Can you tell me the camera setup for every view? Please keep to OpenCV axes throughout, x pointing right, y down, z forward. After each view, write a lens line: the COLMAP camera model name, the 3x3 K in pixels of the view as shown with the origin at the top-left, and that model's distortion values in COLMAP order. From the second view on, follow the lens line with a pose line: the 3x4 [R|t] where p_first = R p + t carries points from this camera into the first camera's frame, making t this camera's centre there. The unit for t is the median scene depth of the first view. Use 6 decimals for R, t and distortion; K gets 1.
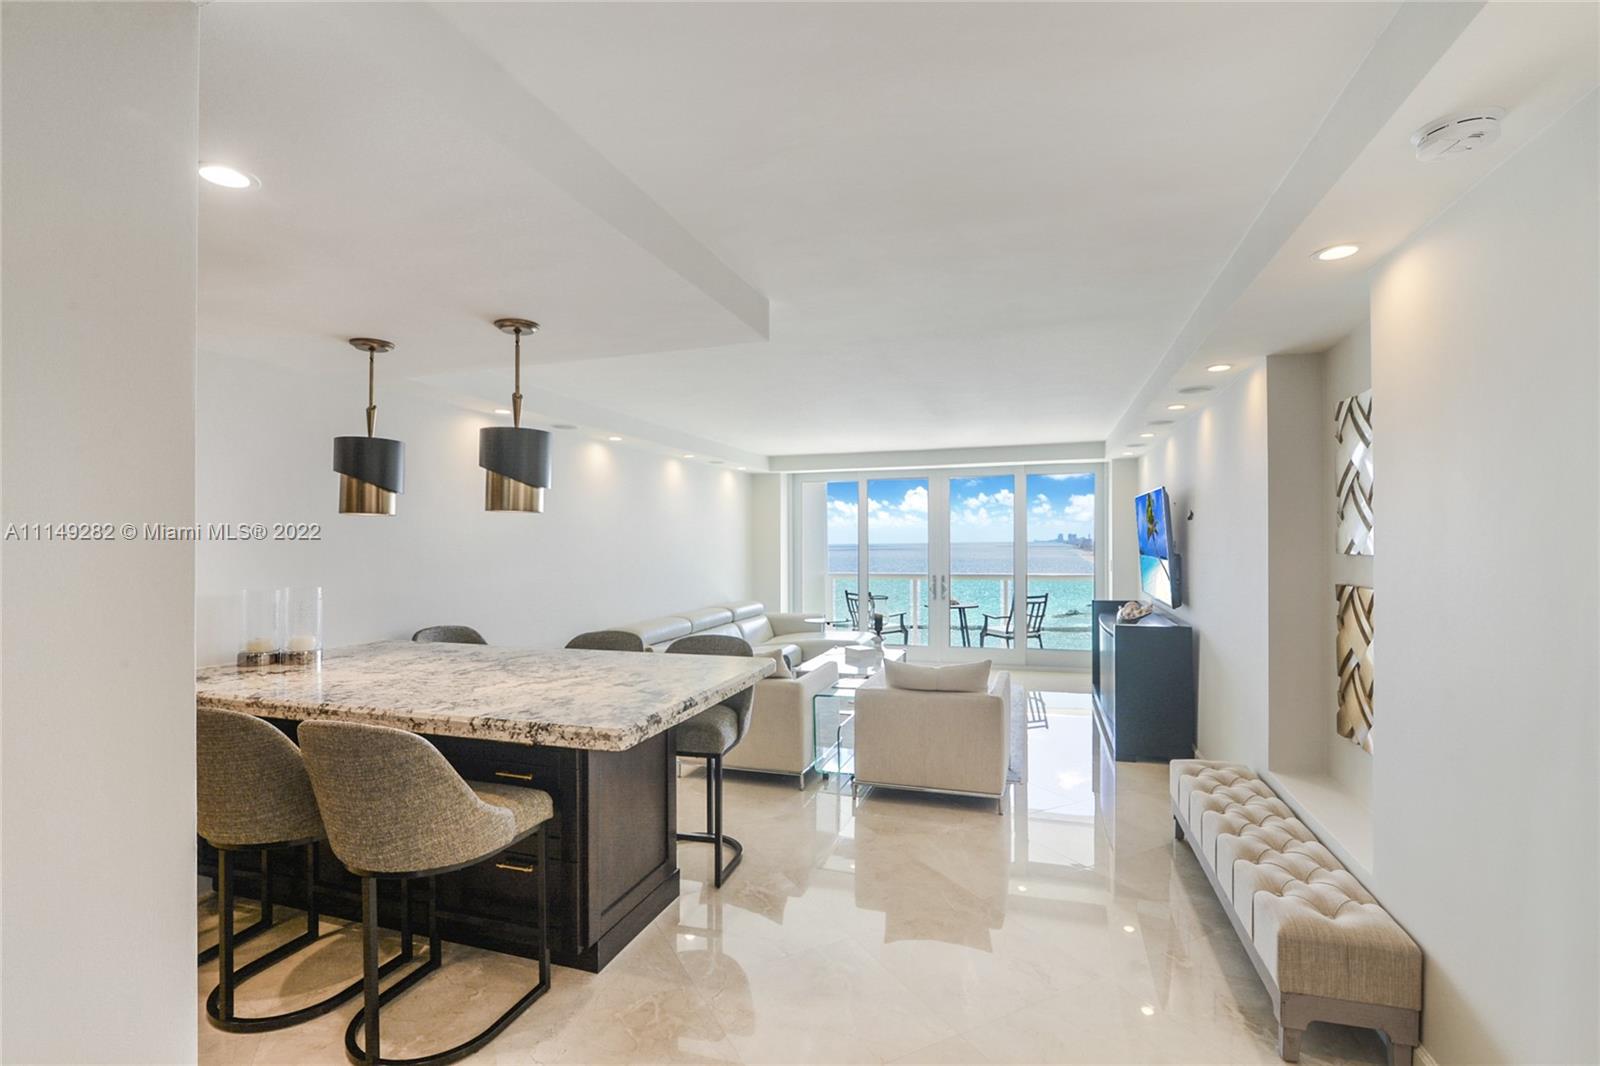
lens RADIAL K [[783.6, 0, 756.6], [0, 783.6, 530.9], [0, 0, 1]] dist [0.000899, -0.000111]
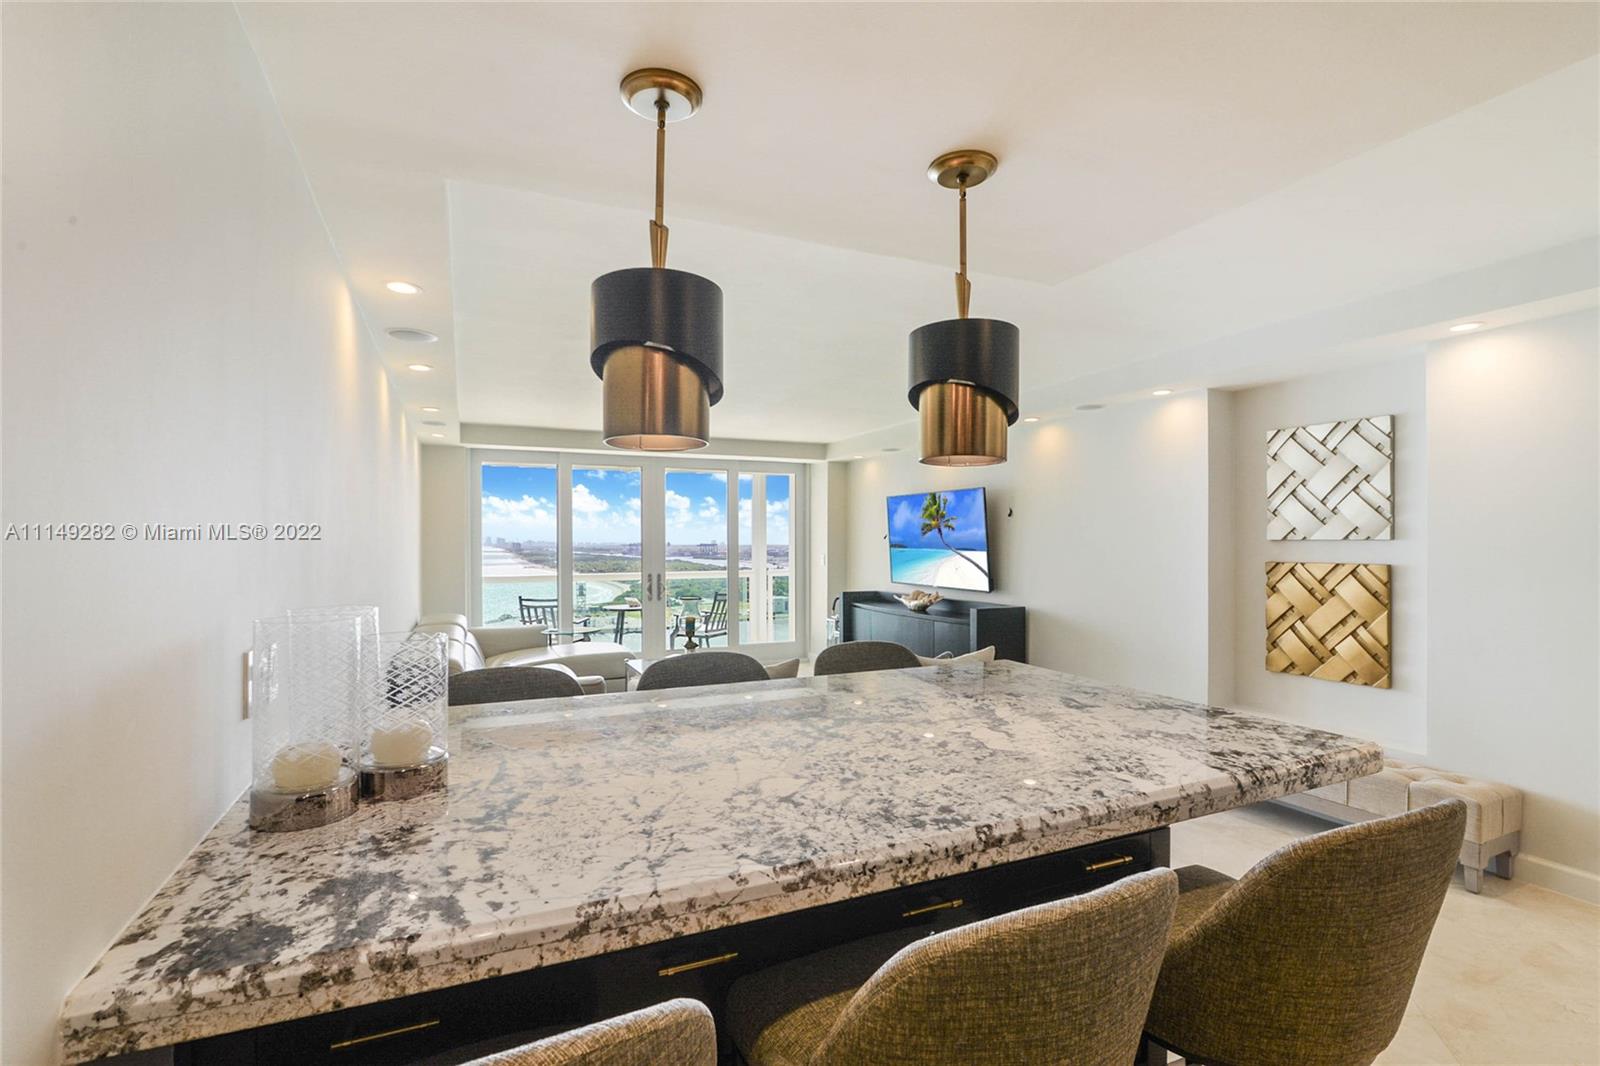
lens RADIAL K [[733.8, 0, 784.8], [0, 733.8, 539.6], [0, 0, 1]] dist [-0.024629, 0.001931]
pose [[0.729770, 0.005751, 0.683668, -0.228798], [-0.003766, 0.999983, -0.004393, 0.013725], [-0.683682, 0.000631, 0.729780, 0.189549]]
